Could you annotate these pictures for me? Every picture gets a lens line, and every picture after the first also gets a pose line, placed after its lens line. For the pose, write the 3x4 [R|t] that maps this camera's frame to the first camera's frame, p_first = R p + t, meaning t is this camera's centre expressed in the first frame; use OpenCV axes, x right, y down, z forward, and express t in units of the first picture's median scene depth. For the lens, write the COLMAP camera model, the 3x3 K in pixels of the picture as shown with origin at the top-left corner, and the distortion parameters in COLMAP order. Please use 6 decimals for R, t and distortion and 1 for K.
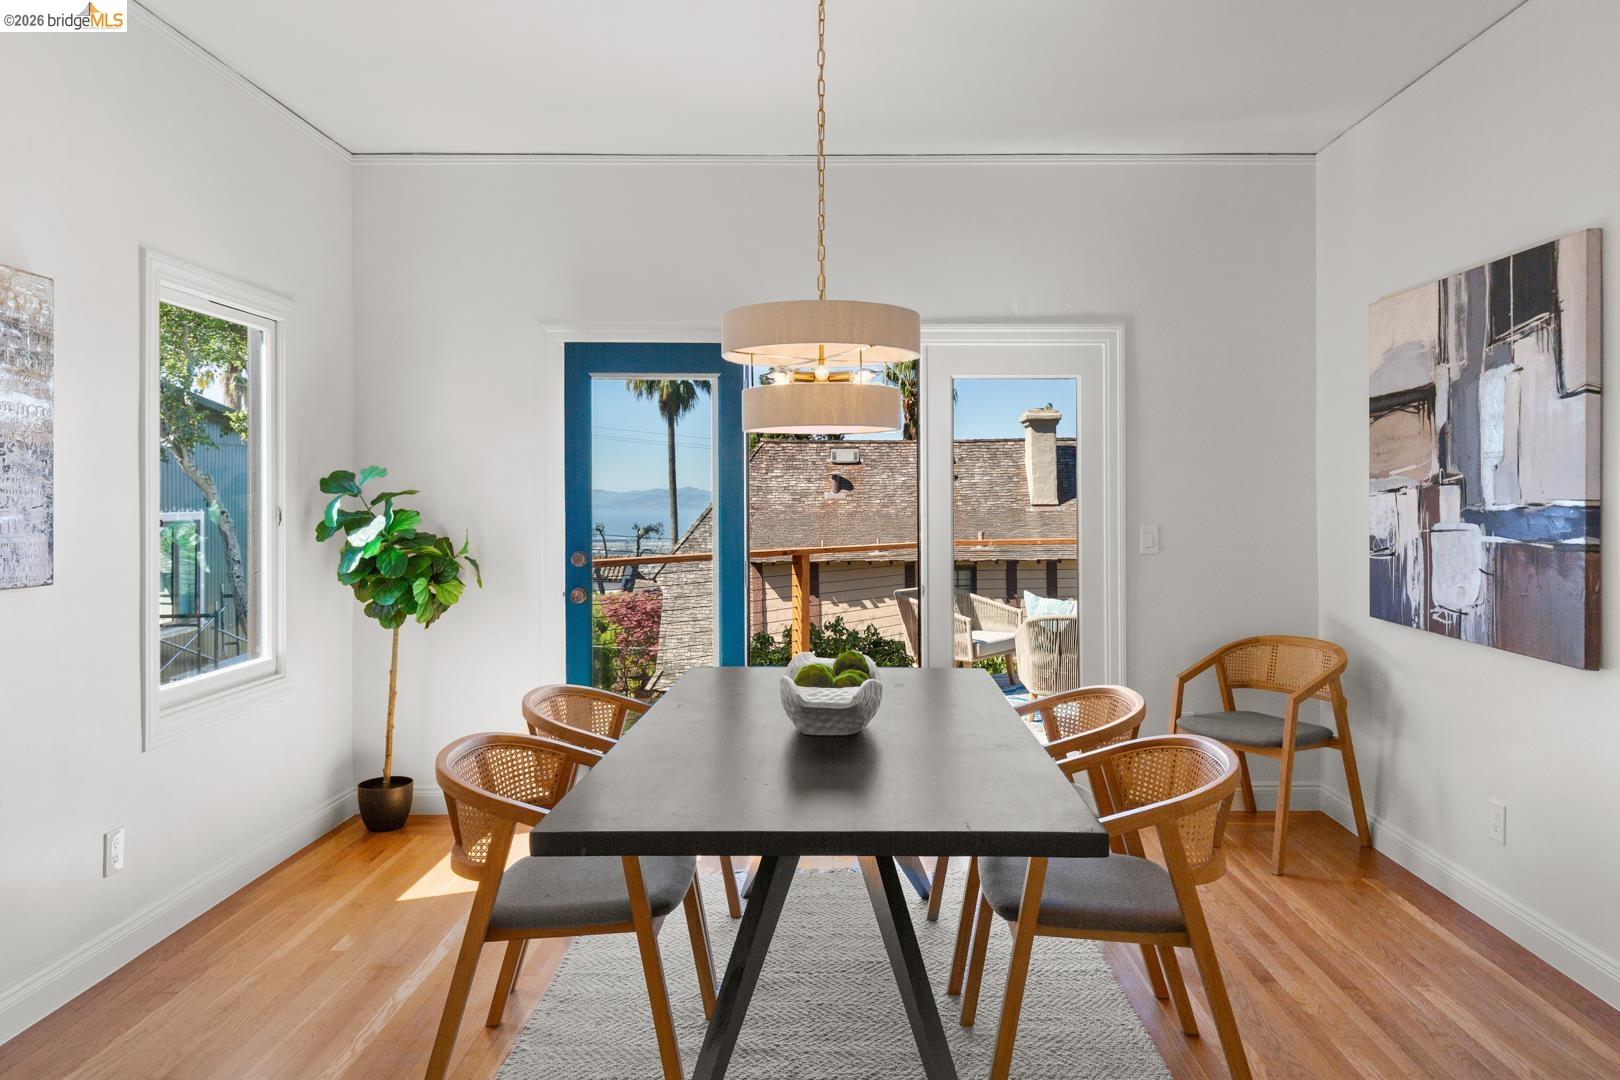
lens RADIAL K [[1083.0, 0, 811.1], [0, 1083.0, 459.0], [0, 0, 1]] dist [-0.005886, -0.003111]
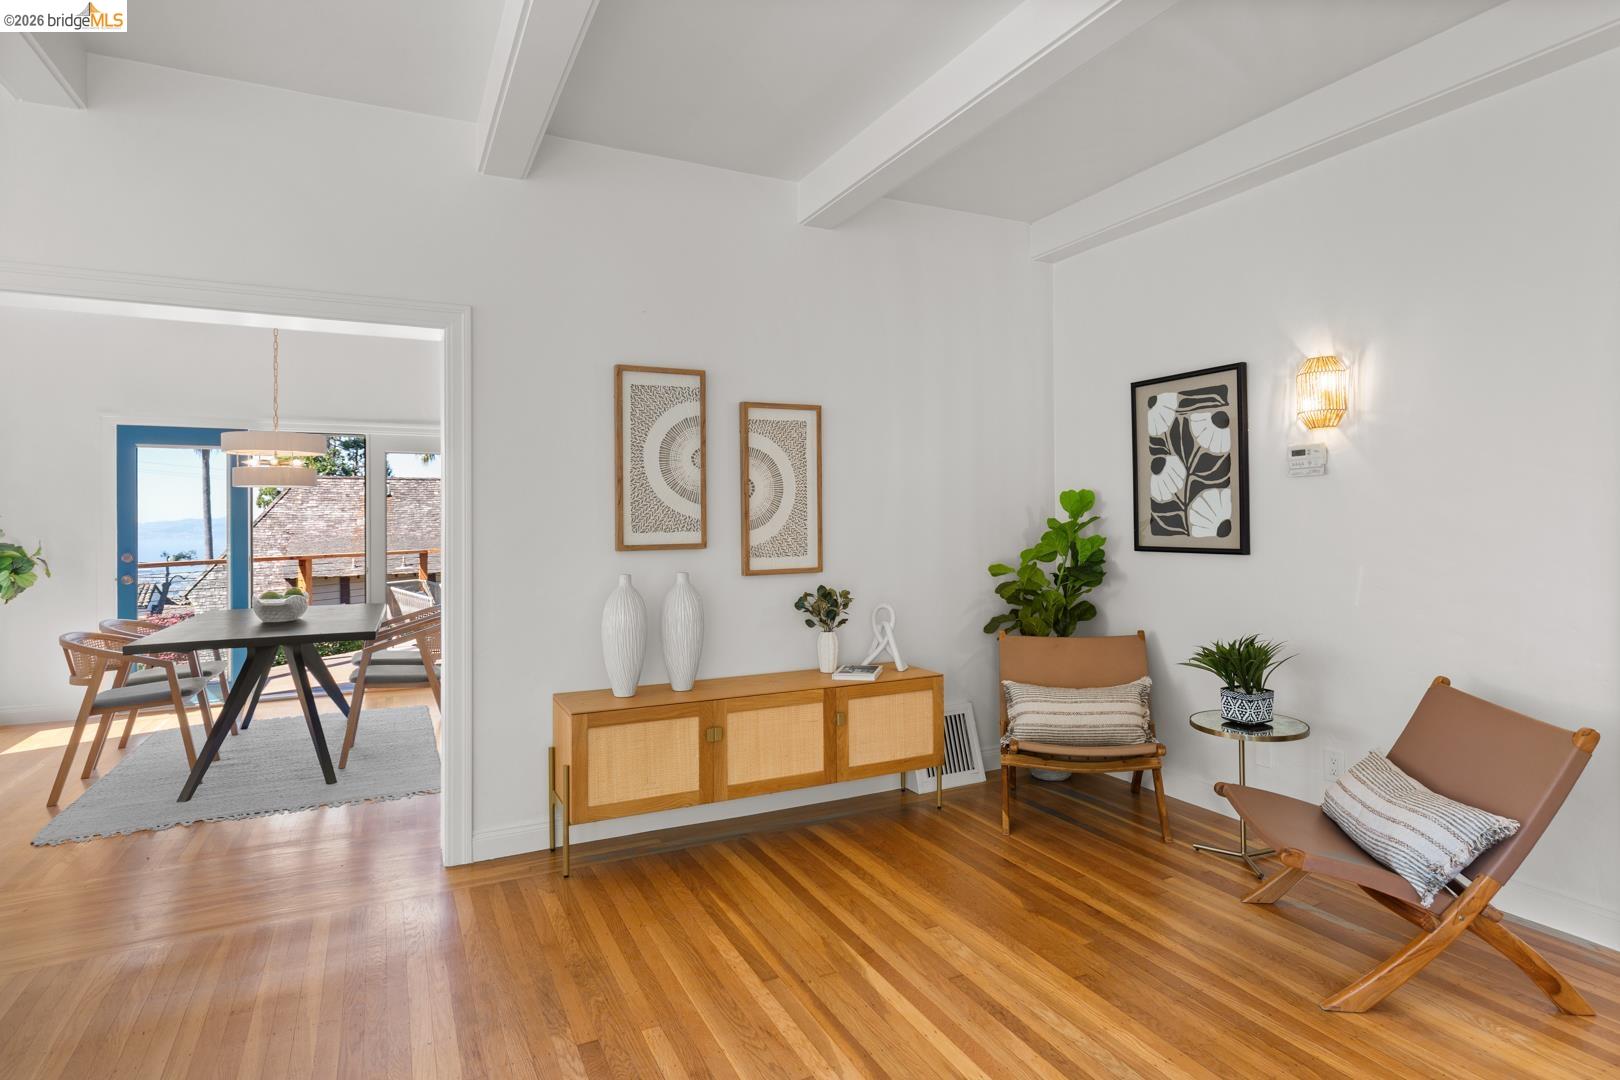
lens RADIAL K [[883.2, 0, 825.1], [0, 883.2, 502.2], [0, 0, 1]] dist [0.005797, 0.002118]
pose [[0.886765, 0.001850, 0.462216, 0.104794], [-0.007121, 0.999928, 0.009660, -0.012050], [-0.462165, -0.011858, 0.886715, -0.705347]]
